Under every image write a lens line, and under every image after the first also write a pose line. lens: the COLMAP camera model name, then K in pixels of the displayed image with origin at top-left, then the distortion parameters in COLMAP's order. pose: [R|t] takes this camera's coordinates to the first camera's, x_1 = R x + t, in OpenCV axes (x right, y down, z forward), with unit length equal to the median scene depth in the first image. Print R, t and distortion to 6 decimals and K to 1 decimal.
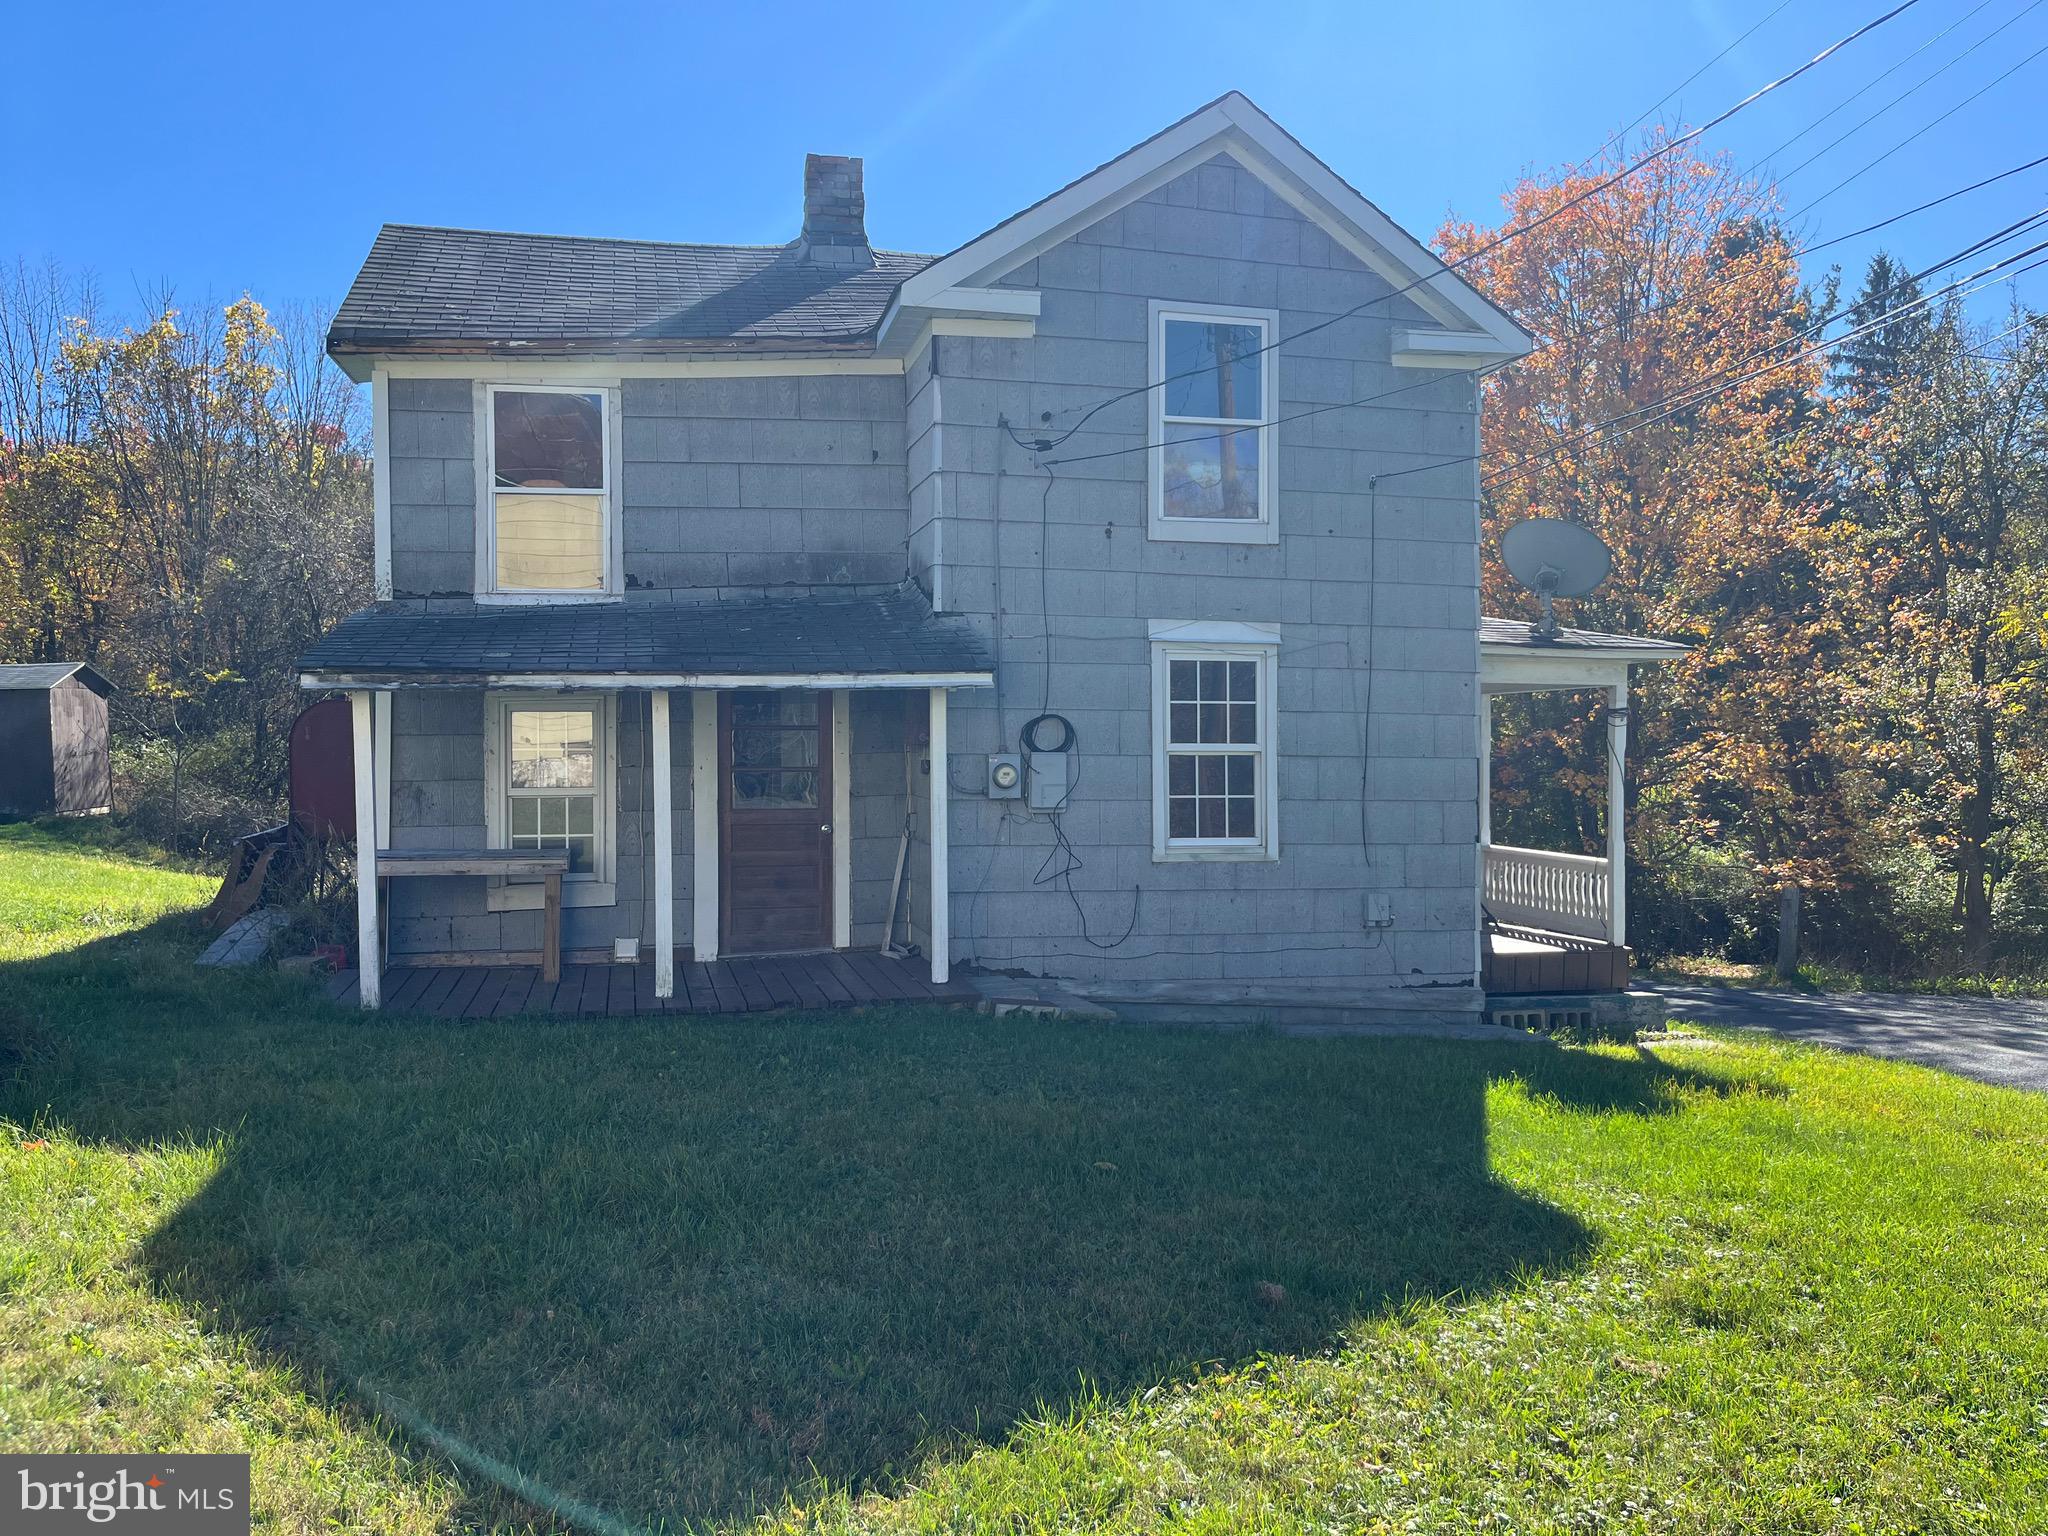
lens RADIAL K [[1579.1, 0, 1024.0], [0, 1579.1, 768.0], [0, 0, 1]] dist [0.088593, -0.137934]
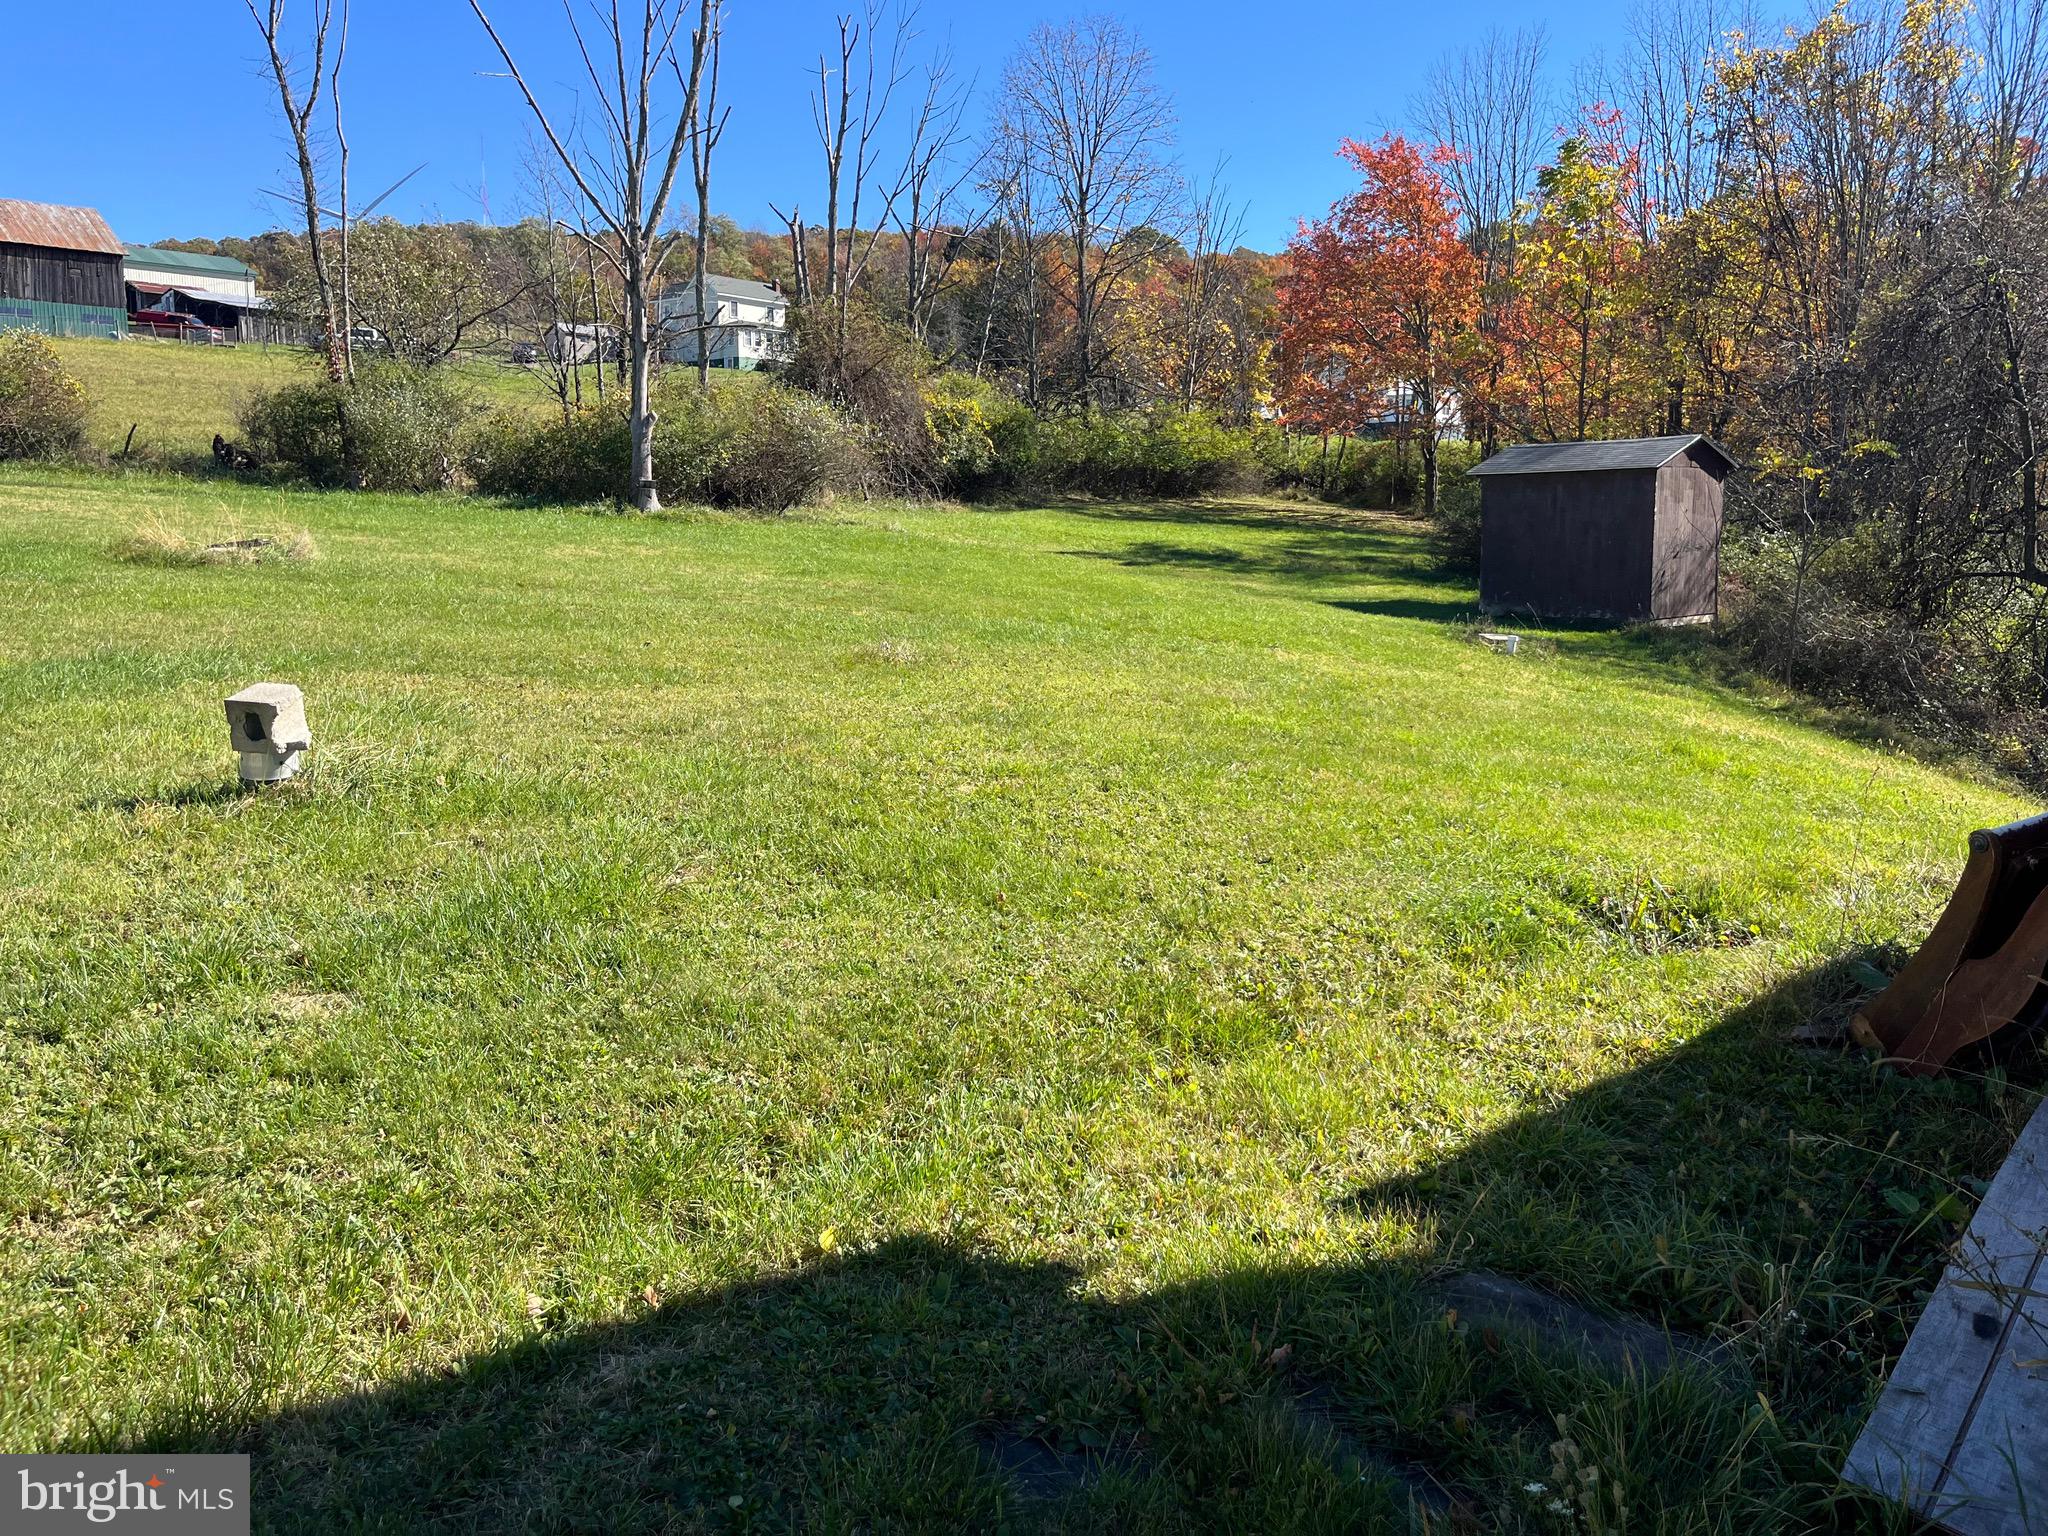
lens RADIAL K [[1579.1, 0, 1024.0], [0, 1579.1, 768.0], [0, 0, 1]] dist [0.088593, -0.137934]
pose [[0.595961, 0.132329, -0.792035, -0.117667], [-0.028722, 0.989210, 0.143661, -0.005099], [0.802499, -0.062867, 0.593332, 0.216061]]
